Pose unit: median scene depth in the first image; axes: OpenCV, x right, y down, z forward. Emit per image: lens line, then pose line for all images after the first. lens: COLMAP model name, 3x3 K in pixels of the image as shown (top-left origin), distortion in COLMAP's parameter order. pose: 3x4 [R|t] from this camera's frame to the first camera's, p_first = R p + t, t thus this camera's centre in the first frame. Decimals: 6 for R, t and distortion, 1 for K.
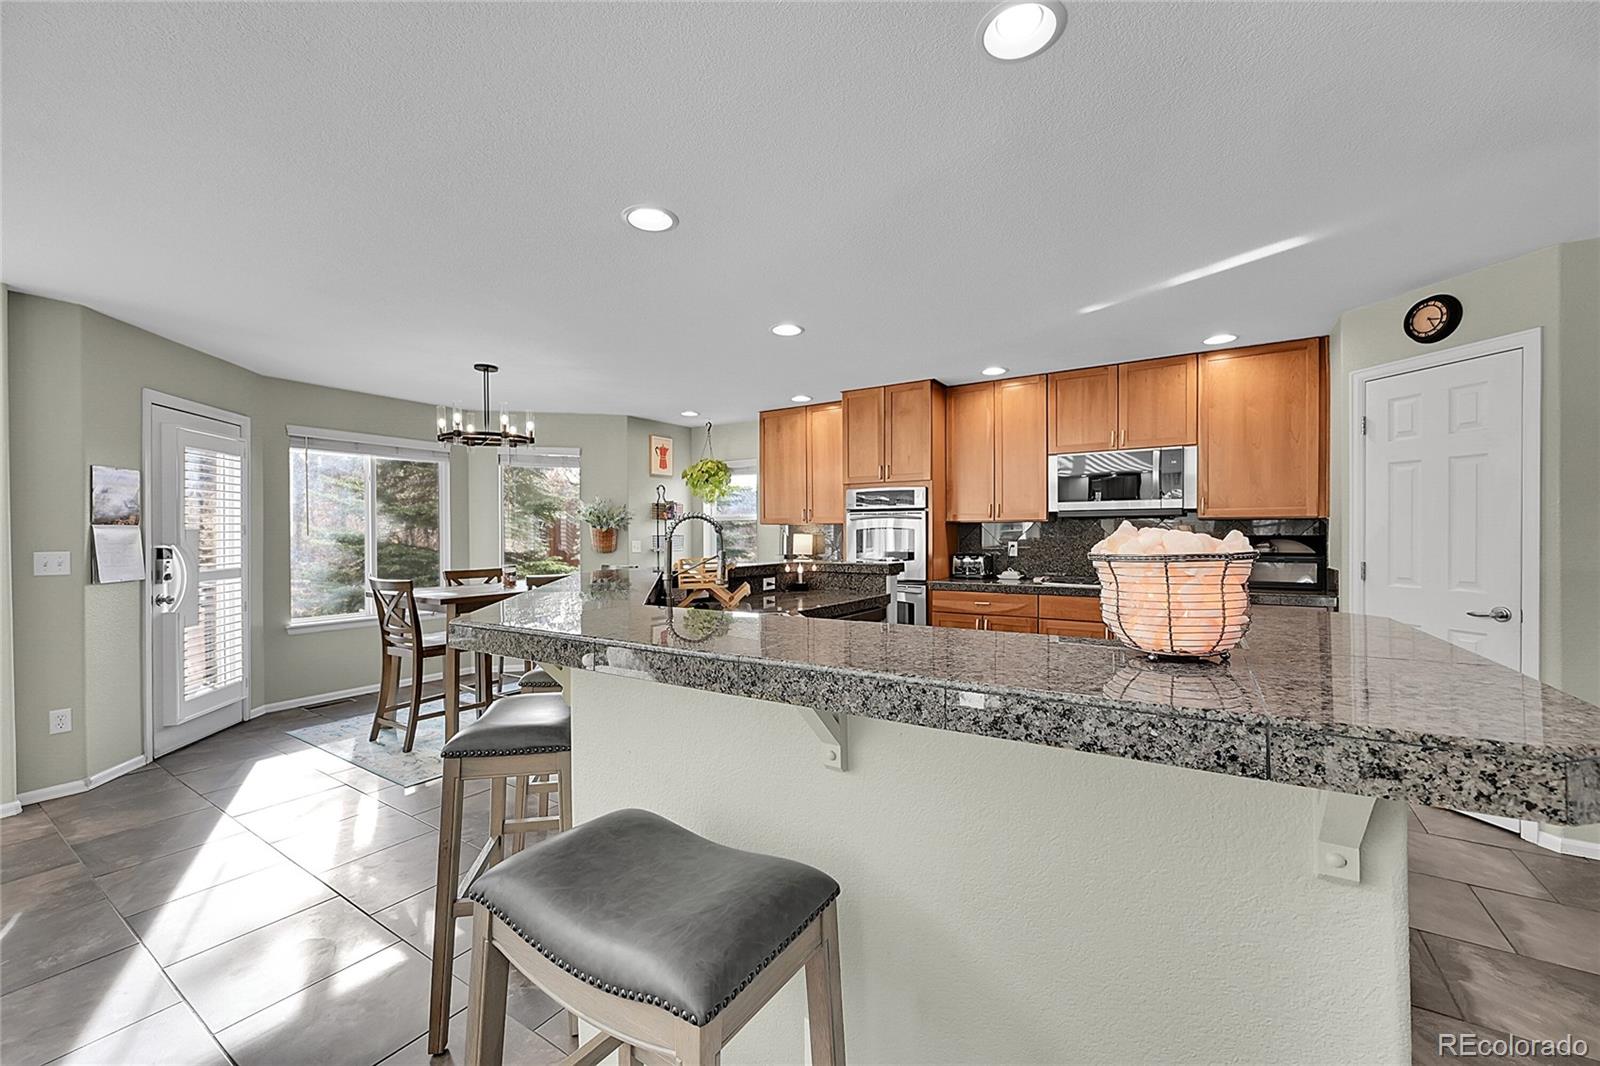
lens RADIAL K [[627.7, 0, 806.9], [0, 627.7, 535.2], [0, 0, 1]] dist [-0.001130, 0.000032]
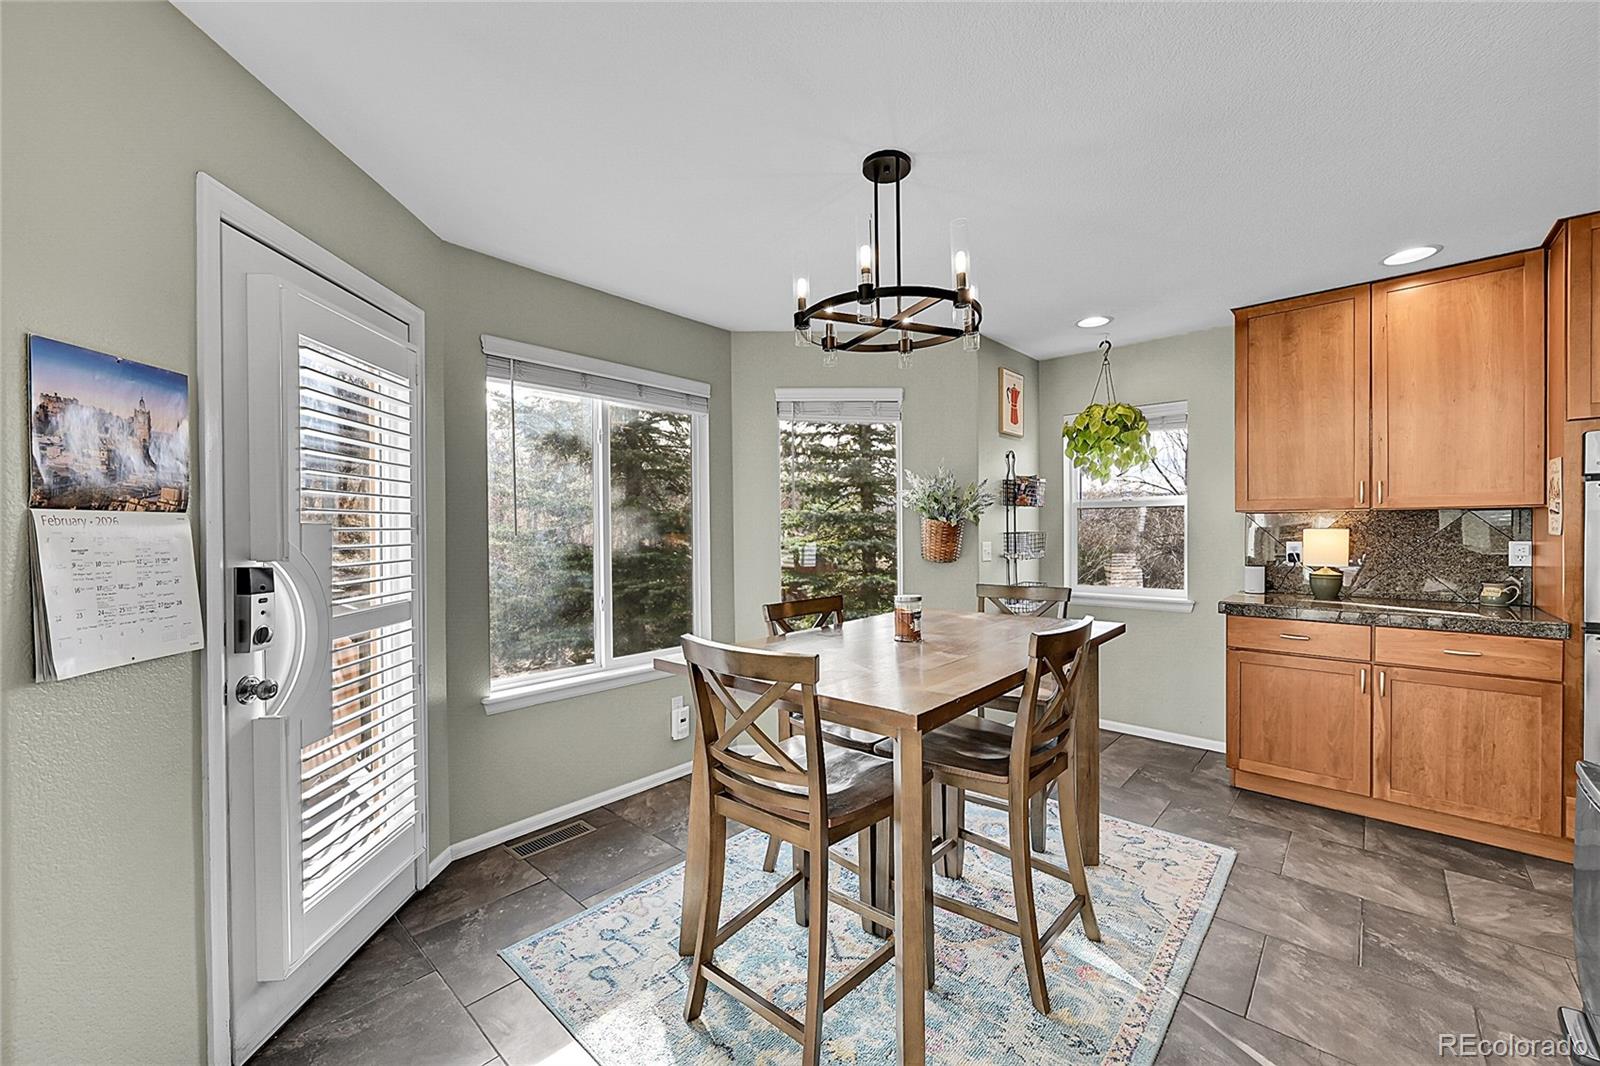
lens RADIAL K [[627.7, 0, 806.9], [0, 627.7, 535.2], [0, 0, 1]] dist [-0.001130, 0.000032]
pose [[0.987380, -0.003194, -0.158335, -0.509208], [0.004120, 0.999976, 0.005521, -0.002020], [0.158314, -0.006104, 0.987370, 0.553716]]
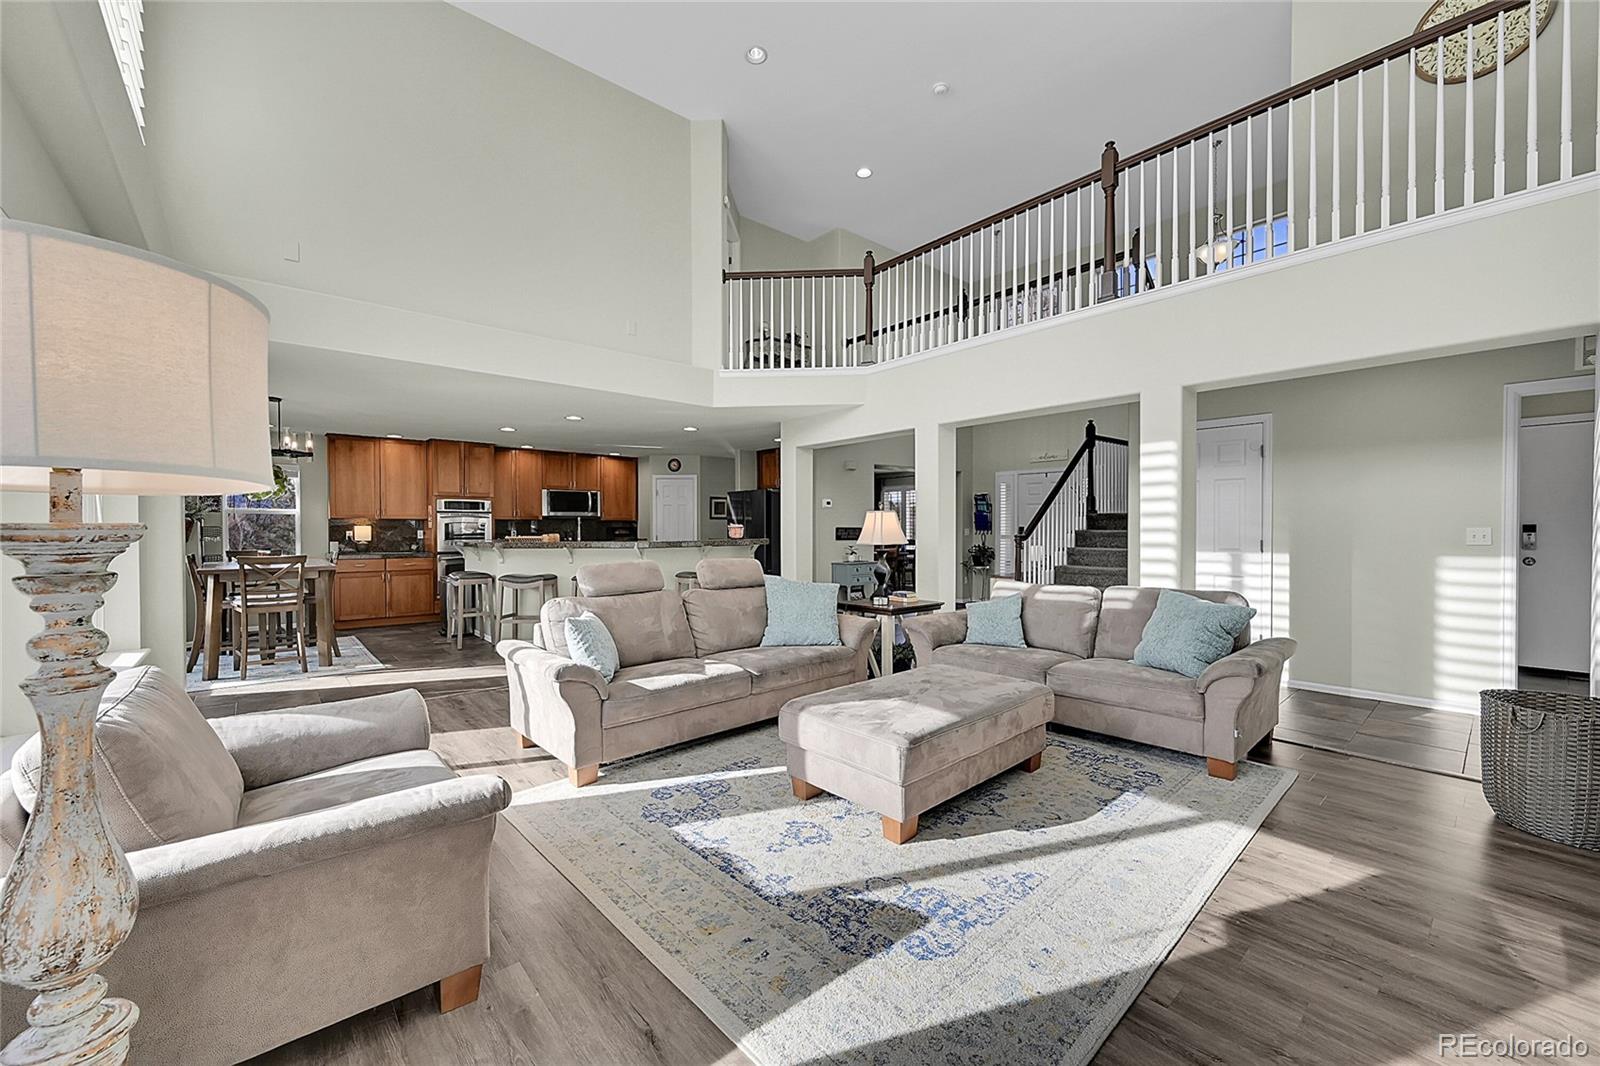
lens RADIAL K [[627.7, 0, 806.9], [0, 627.7, 535.2], [0, 0, 1]] dist [-0.001130, 0.000032]
pose [[0.268958, -0.001249, 0.963151, -1.519683], [0.008848, 0.999960, -0.001175, 0.040264], [-0.963111, 0.008838, 0.268958, -0.456269]]
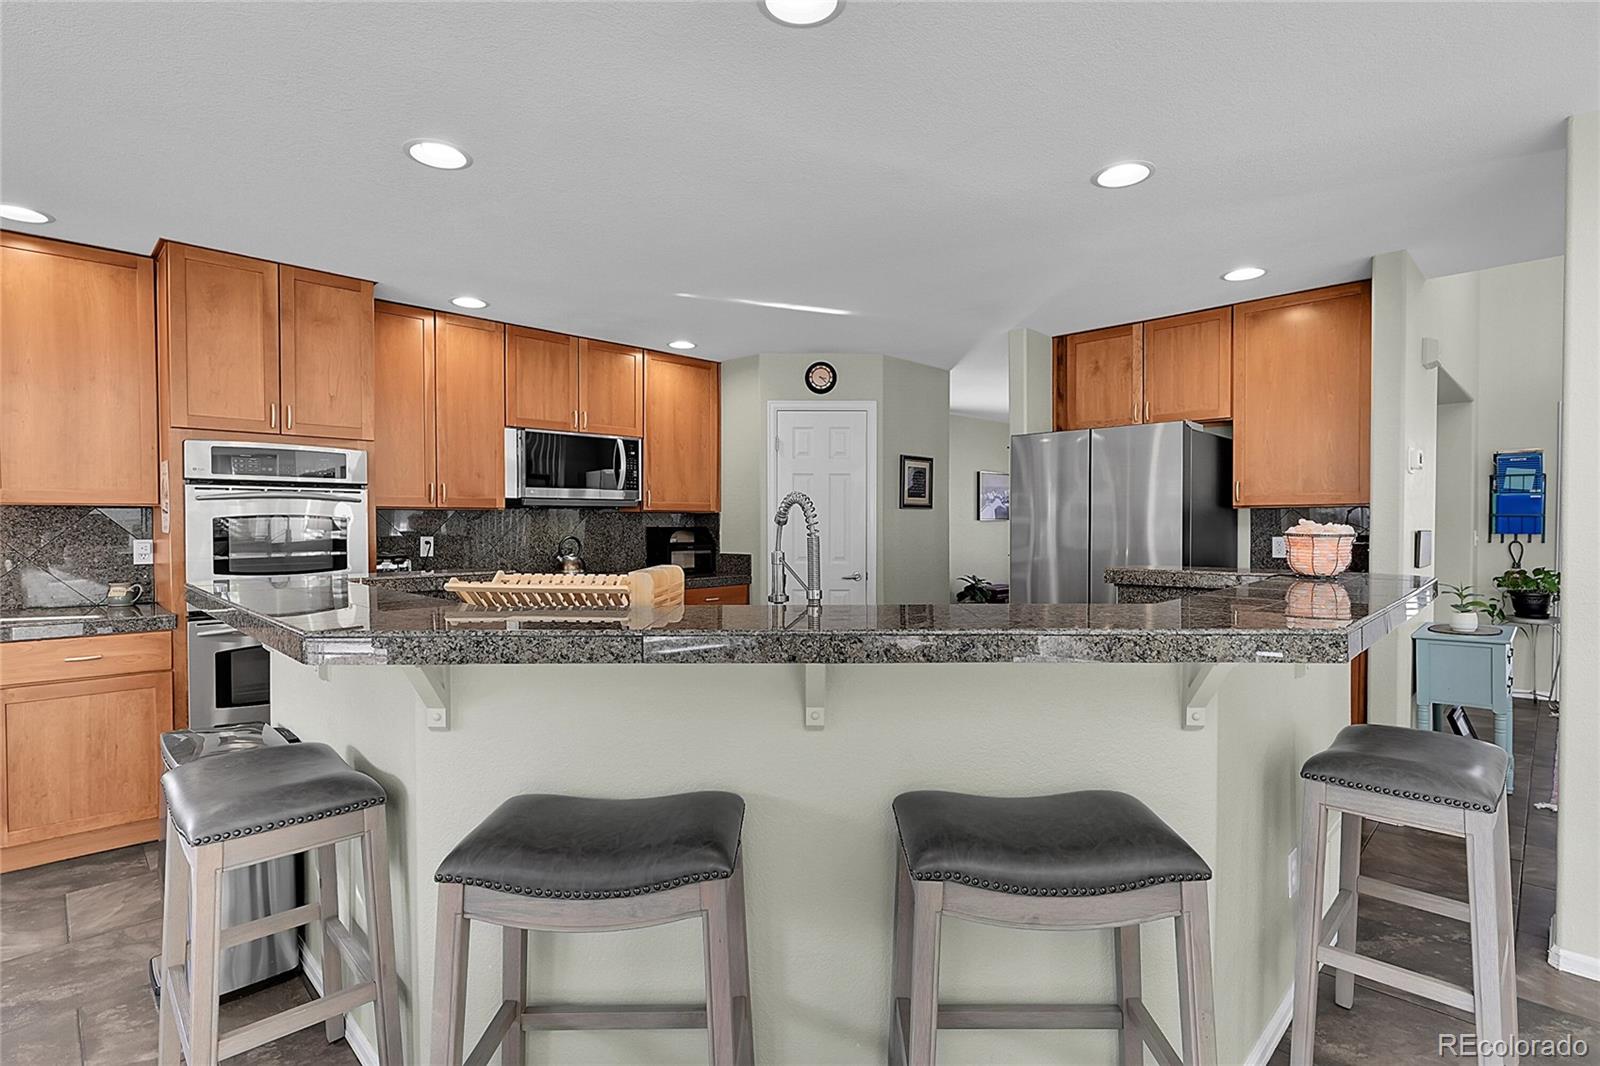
lens RADIAL K [[770.7, 0, 808.0], [0, 770.7, 537.4], [0, 0, 1]] dist [-0.002072, -0.000704]
pose [[0.205845, -0.015996, 0.978454, -0.529362], [0.003238, 0.999872, 0.015665, -0.001802], [-0.978579, -0.000057, 0.205870, 0.459735]]
